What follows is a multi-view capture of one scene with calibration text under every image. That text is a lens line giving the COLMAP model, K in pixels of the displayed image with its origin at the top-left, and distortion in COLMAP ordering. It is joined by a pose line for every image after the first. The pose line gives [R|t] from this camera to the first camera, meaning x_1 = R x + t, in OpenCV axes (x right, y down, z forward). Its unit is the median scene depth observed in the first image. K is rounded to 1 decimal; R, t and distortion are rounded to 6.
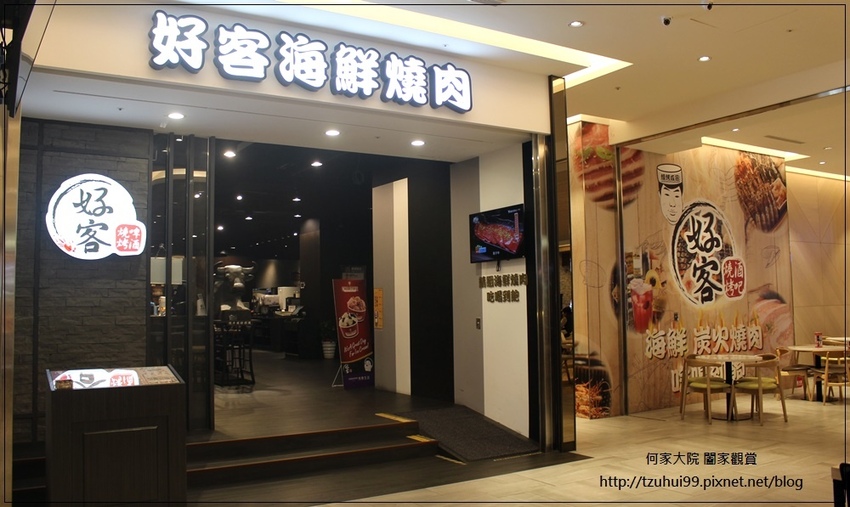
lens RADIAL K [[761.4, 0, 425.0], [0, 761.4, 253.5], [0, 0, 1]] dist [-0.113962, 0.003791]
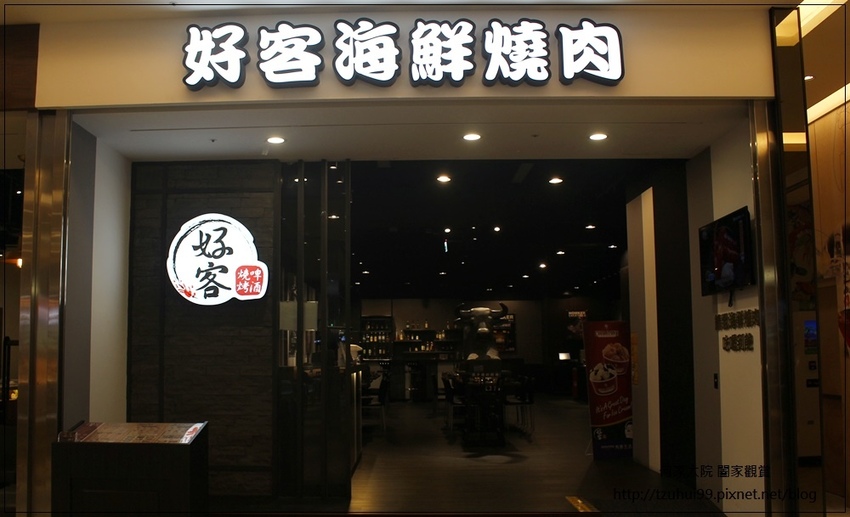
lens RADIAL K [[820.2, 0, 424.3], [0, 820.2, 289.6], [0, 0, 1]] dist [-0.129291, -0.000350]
pose [[0.835750, -0.035713, -0.547947, 0.333722], [0.031758, 0.999356, -0.016695, 0.014059], [0.548190, -0.003449, 0.836346, 0.291886]]
